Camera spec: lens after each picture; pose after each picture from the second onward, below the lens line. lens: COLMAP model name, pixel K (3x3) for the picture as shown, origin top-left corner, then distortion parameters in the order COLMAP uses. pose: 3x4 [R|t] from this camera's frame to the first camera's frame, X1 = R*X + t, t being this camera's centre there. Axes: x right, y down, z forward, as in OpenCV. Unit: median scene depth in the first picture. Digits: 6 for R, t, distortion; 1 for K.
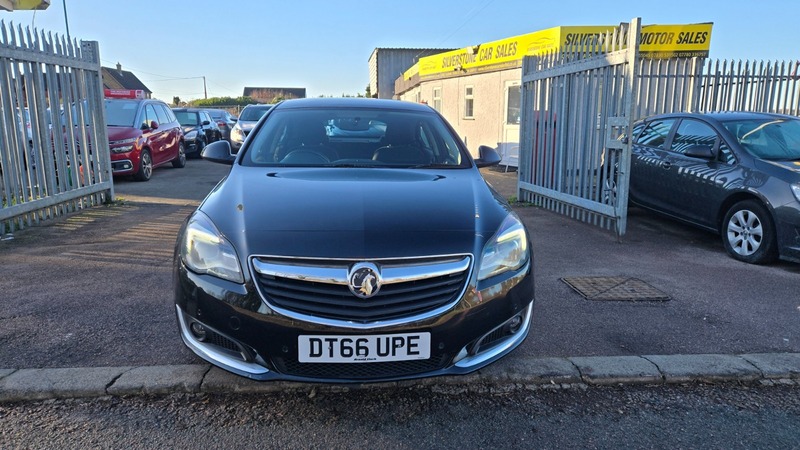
lens RADIAL K [[531.5, 0, 400.0], [0, 531.5, 225.0], [0, 0, 1]] dist [0.081742, -0.070935]
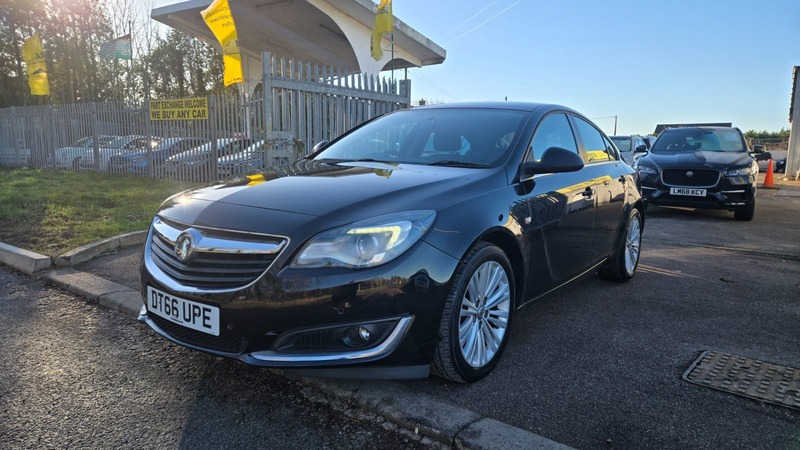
lens RADIAL K [[523.3, 0, 404.6], [0, 523.3, 225.5], [0, 0, 1]] dist [0.083039, -0.069480]
pose [[0.749624, 0.100516, -0.654187, 0.393903], [-0.144267, 0.989450, -0.013284, 0.007645], [0.645950, 0.104335, 0.756216, 0.205991]]
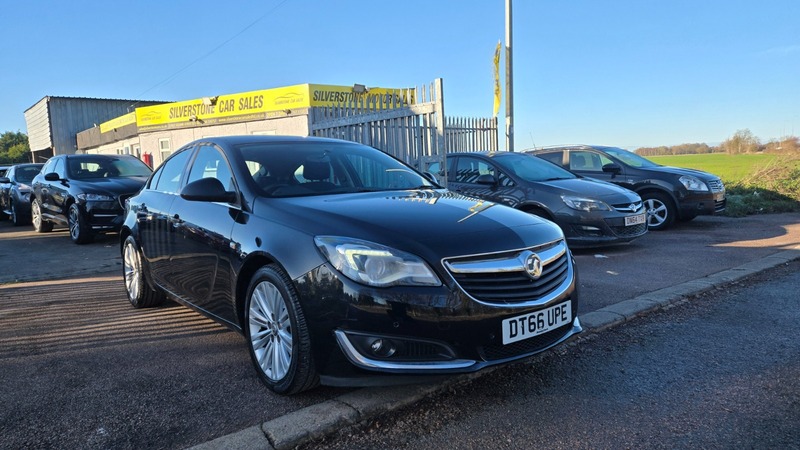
lens RADIAL K [[525.8, 0, 406.0], [0, 525.8, 220.3], [0, 0, 1]] dist [0.082325, -0.069765]
pose [[0.824743, -0.092019, 0.557972, -0.405724], [0.151645, 0.986523, -0.061453, 0.014671], [-0.544797, 0.135297, 0.827582, 0.064981]]
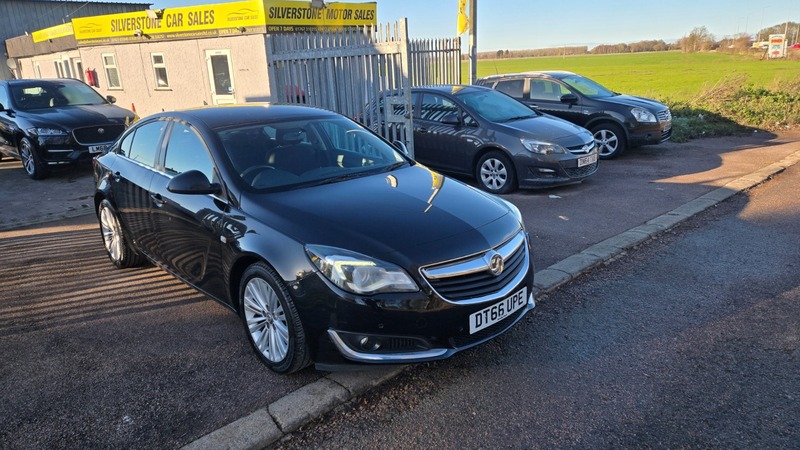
lens RADIAL K [[523.5, 0, 409.0], [0, 523.5, 217.2], [0, 0, 1]] dist [0.083914, -0.068979]
pose [[0.776175, -0.206071, 0.595891, -0.439184], [0.162329, 0.978535, 0.126956, -0.095480], [-0.609263, -0.001810, 0.792966, 0.019571]]
